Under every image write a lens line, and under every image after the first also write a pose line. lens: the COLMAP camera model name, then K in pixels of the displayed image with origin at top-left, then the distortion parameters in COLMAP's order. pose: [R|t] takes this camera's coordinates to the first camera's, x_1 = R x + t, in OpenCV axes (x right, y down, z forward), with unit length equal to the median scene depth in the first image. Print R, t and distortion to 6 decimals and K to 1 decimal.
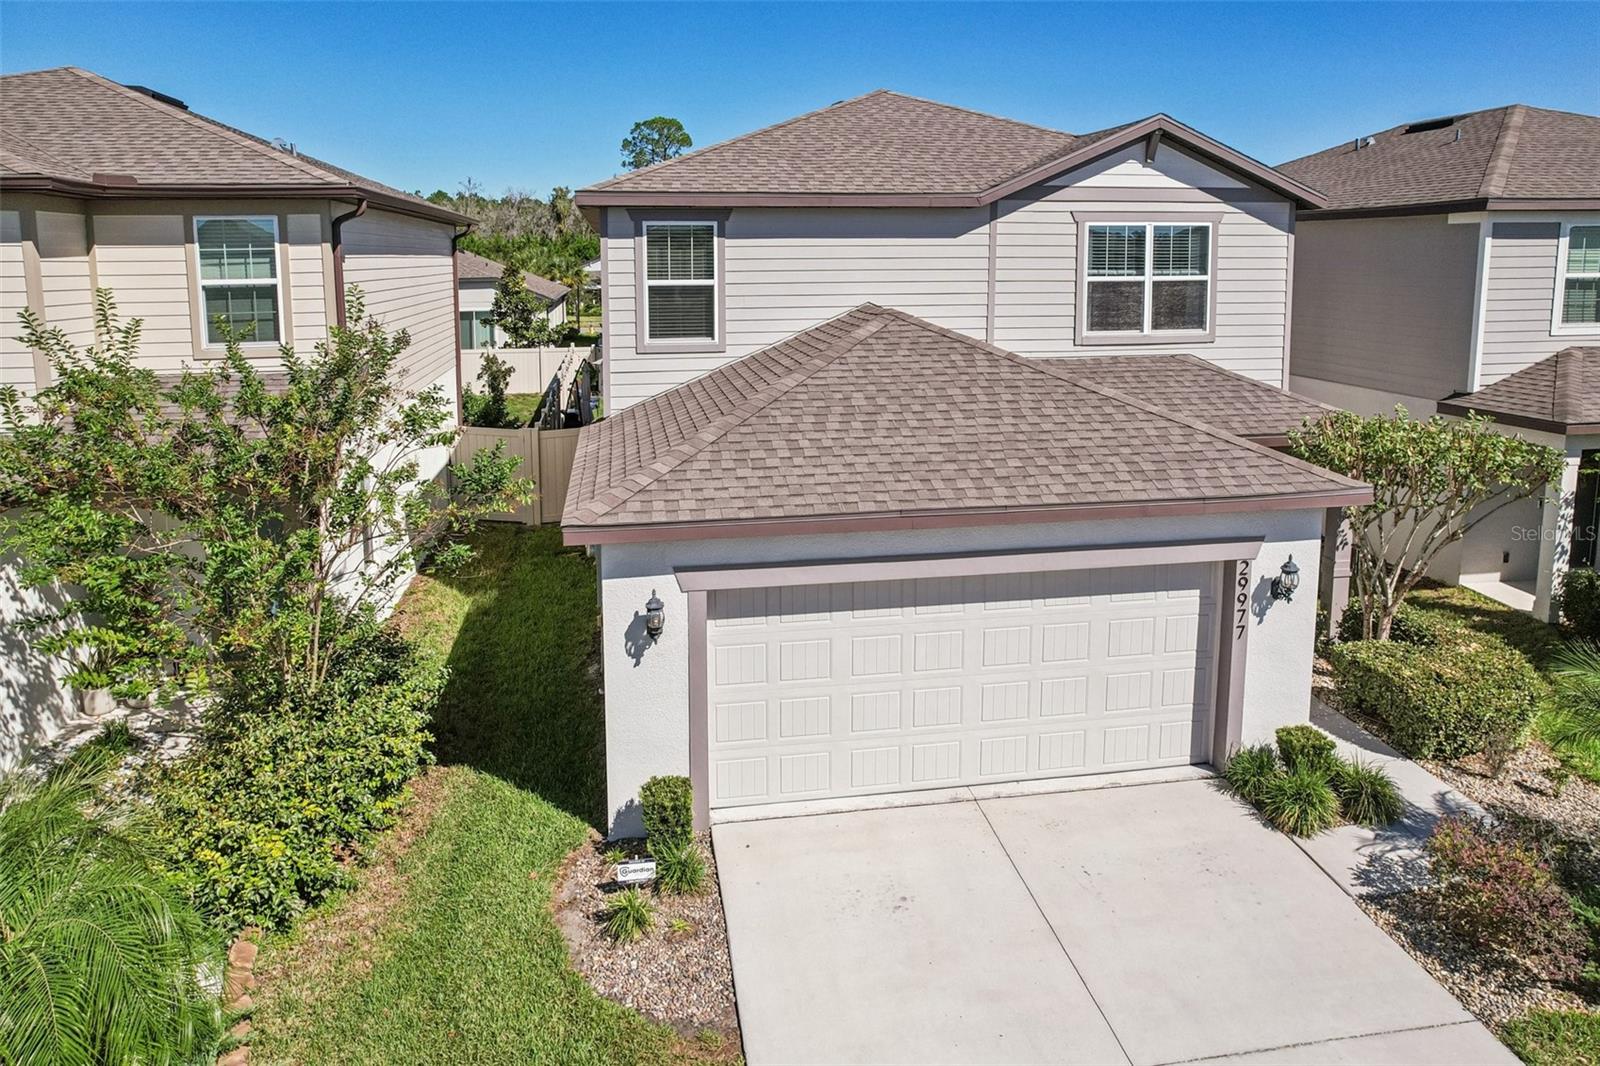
lens RADIAL K [[1045.3, 0, 795.0], [0, 1045.3, 457.2], [0, 0, 1]] dist [-0.052176, 0.067129]
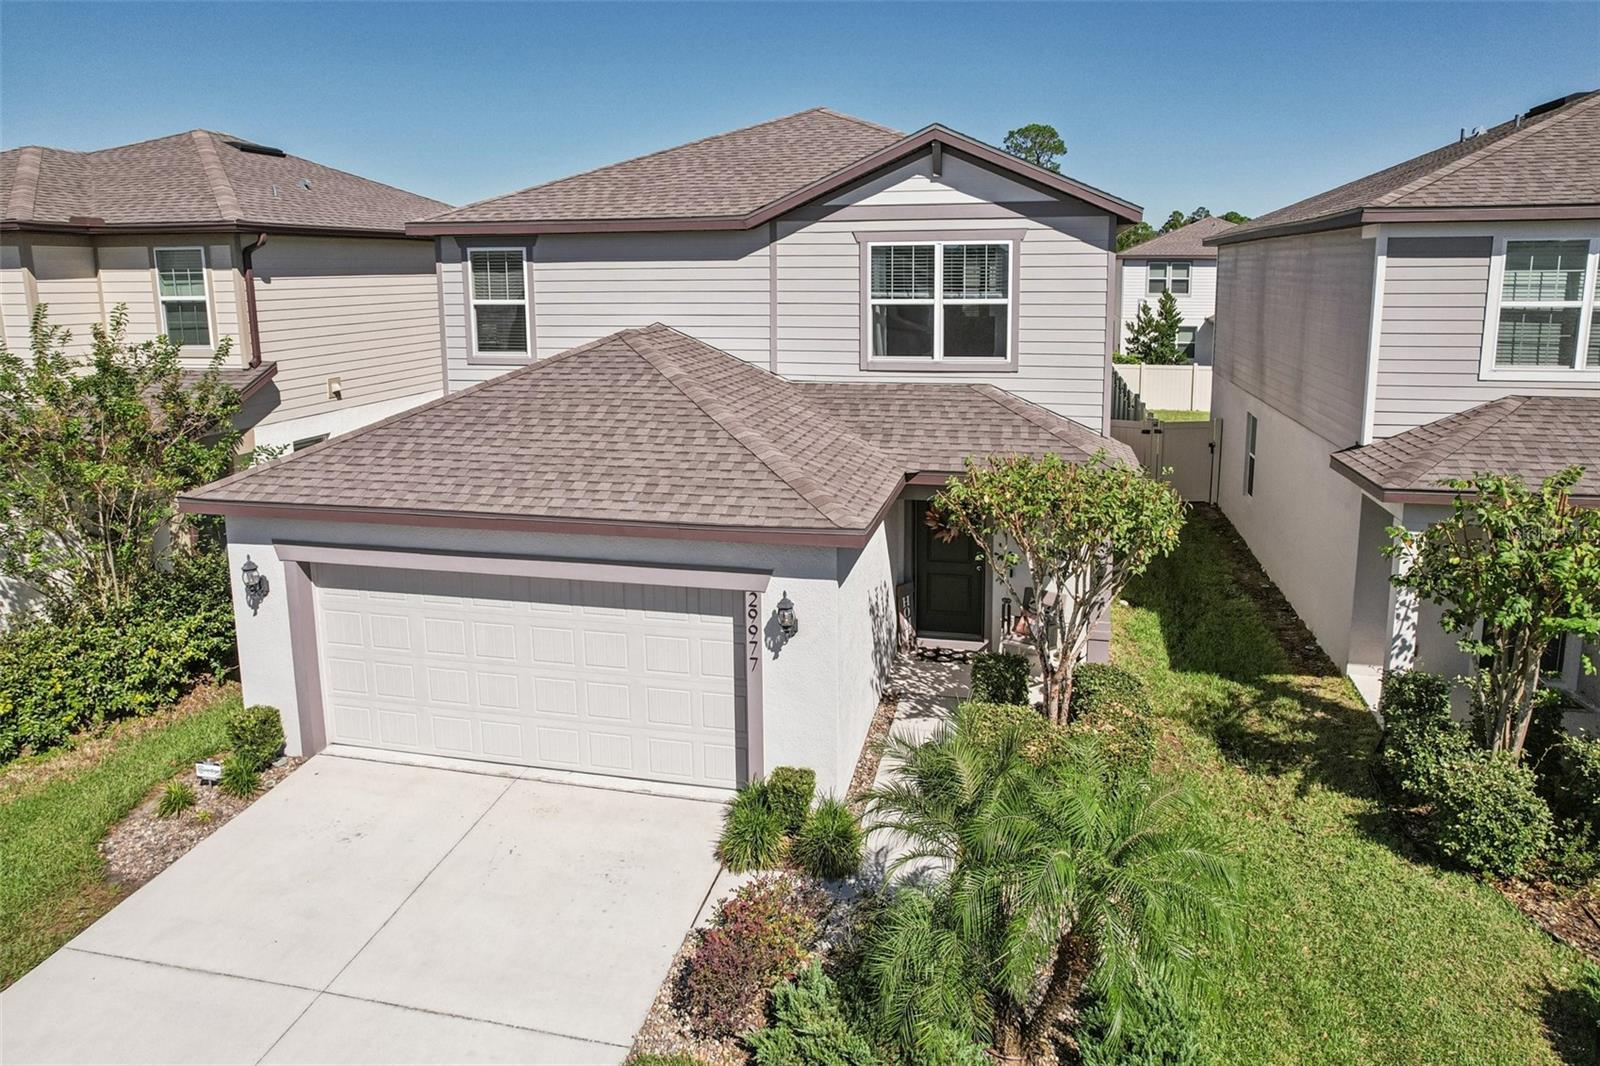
lens RADIAL K [[1013.6, 0, 800.0], [0, 1013.6, 533.0], [0, 0, 1]] dist [-0.034767, 0.037087]
pose [[0.924254, 0.094736, -0.369838, 0.601052], [-0.072421, 0.994640, 0.073797, -0.022063], [0.374847, -0.041423, 0.926161, 0.094840]]
